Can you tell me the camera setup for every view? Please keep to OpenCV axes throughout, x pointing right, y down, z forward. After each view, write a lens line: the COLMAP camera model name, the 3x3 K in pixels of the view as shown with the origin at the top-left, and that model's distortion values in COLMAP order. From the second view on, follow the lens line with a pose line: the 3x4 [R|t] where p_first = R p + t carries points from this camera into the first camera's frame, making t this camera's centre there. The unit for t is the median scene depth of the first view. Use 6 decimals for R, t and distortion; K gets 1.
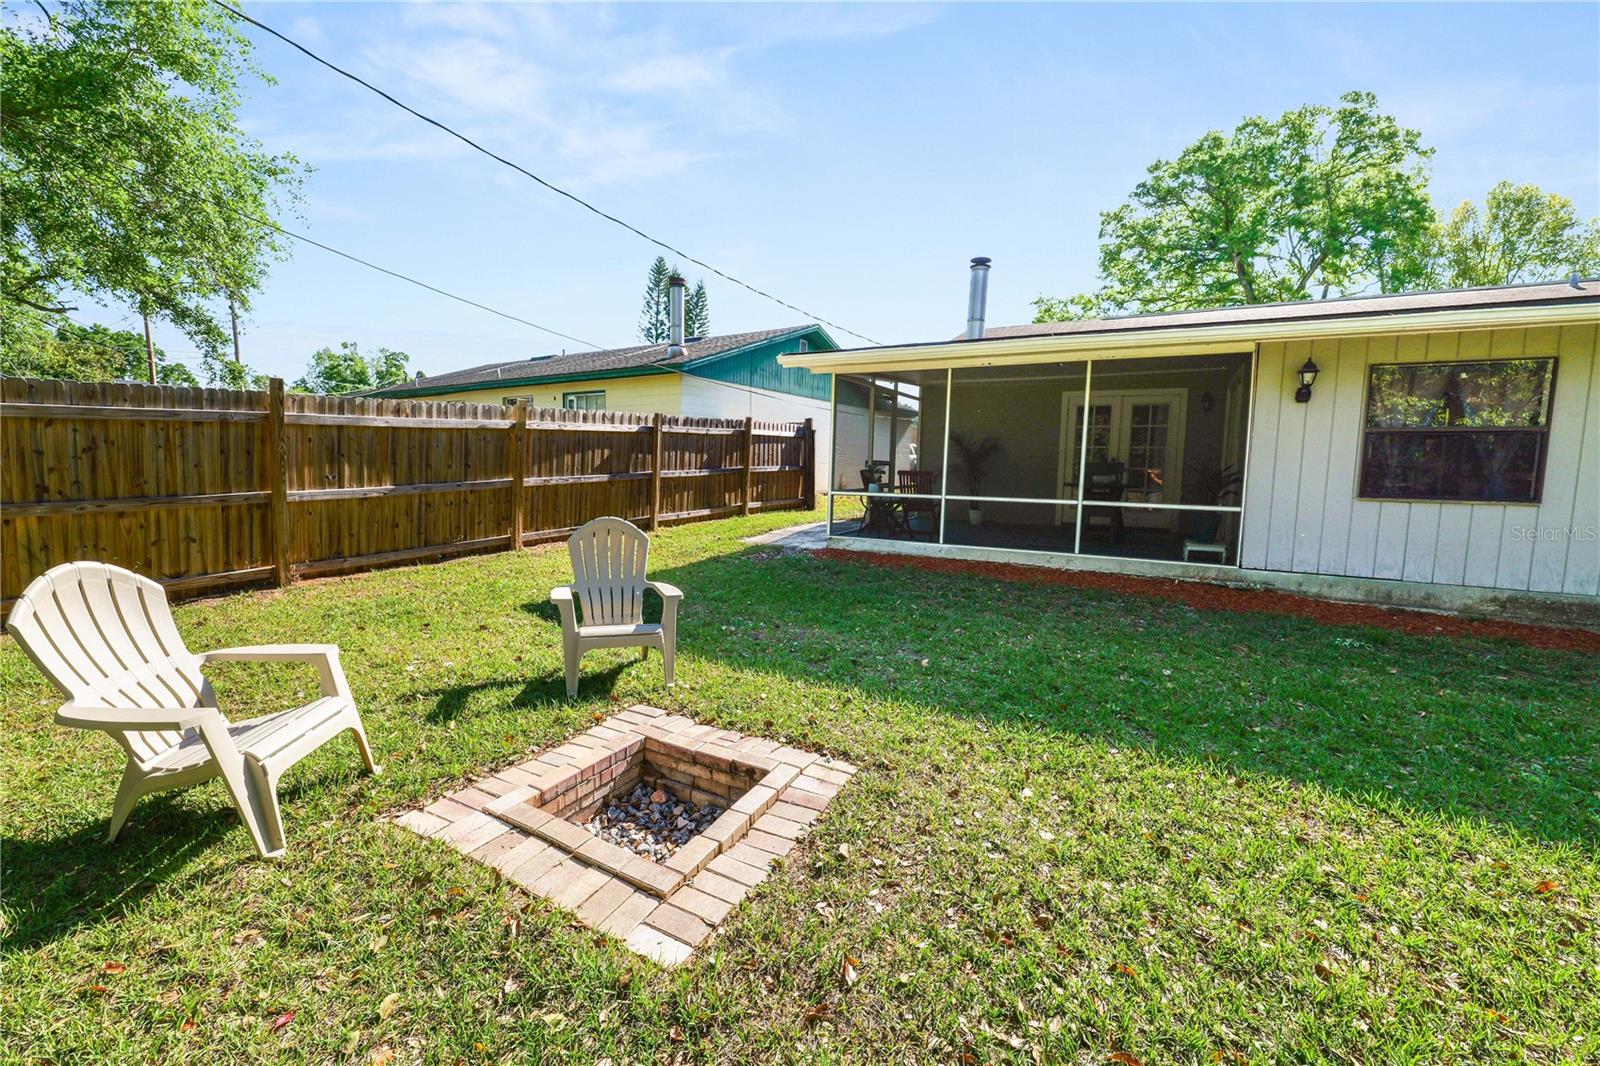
lens RADIAL K [[642.7, 0, 788.5], [0, 642.7, 527.4], [0, 0, 1]] dist [-0.008677, -0.000178]
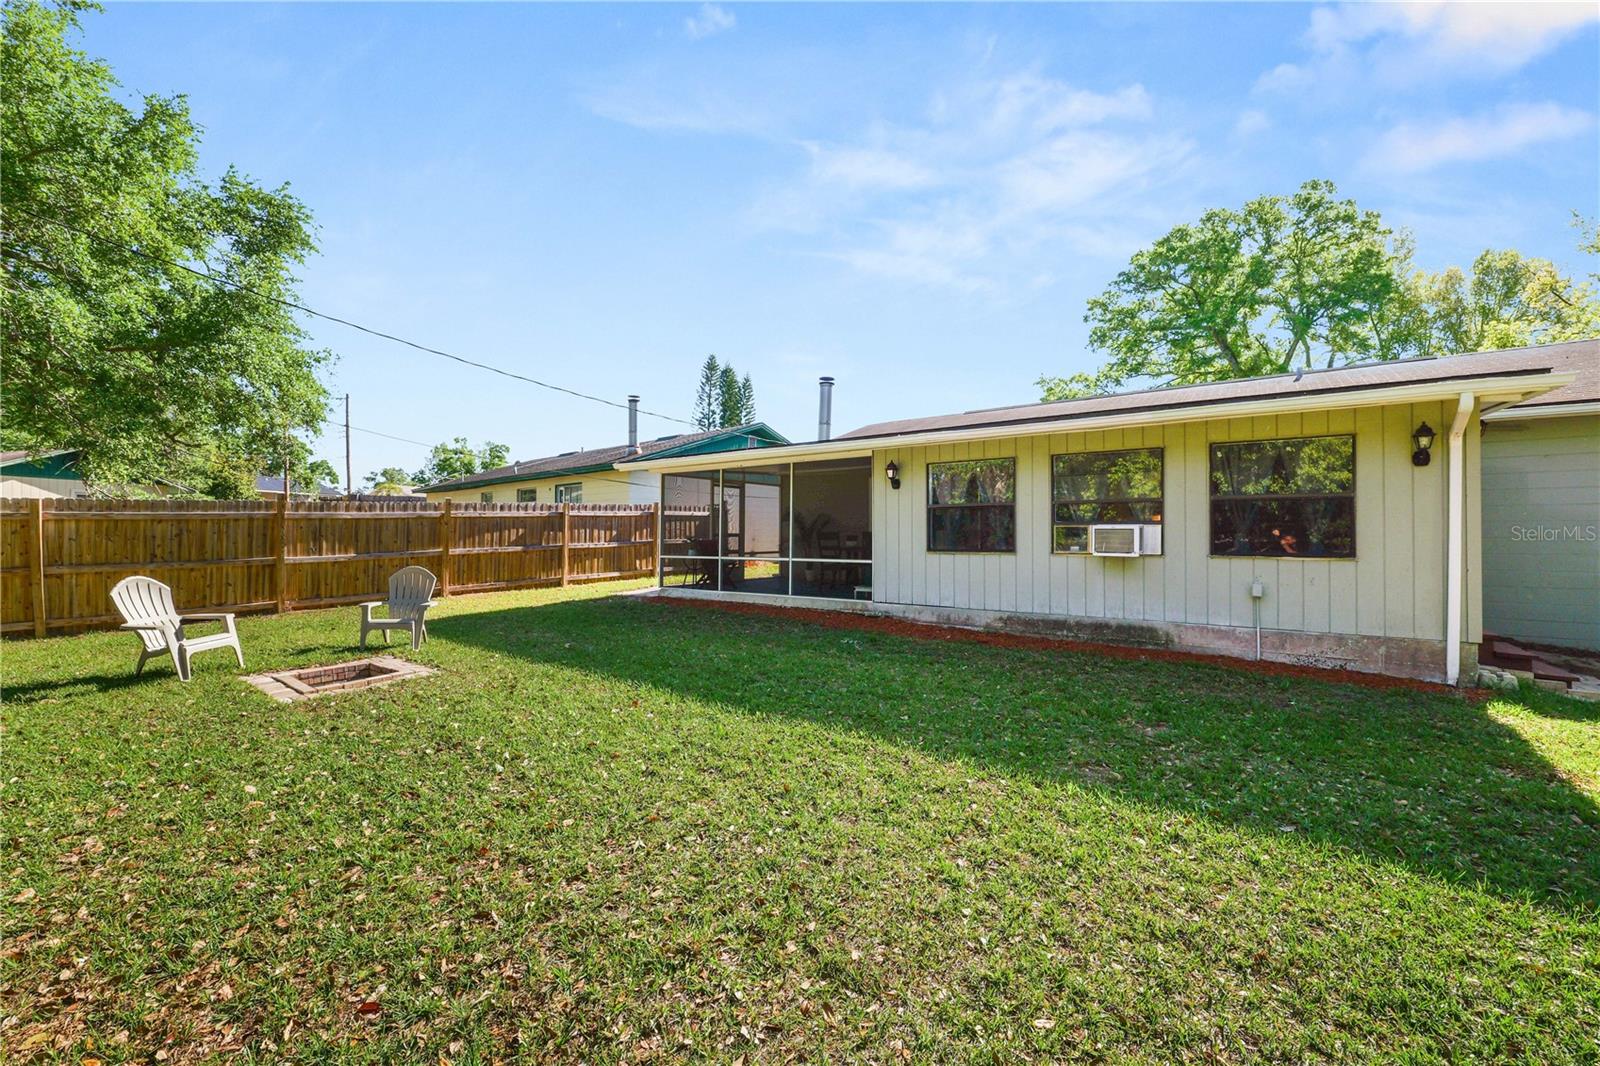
lens RADIAL K [[647.8, 0, 800.1], [0, 647.8, 529.3], [0, 0, 1]] dist [-0.009247, -0.000196]
pose [[0.991865, -0.019603, -0.125779, 0.562045], [0.005315, 0.993588, -0.112938, 0.049959], [0.127186, 0.111350, 0.985609, -0.375183]]
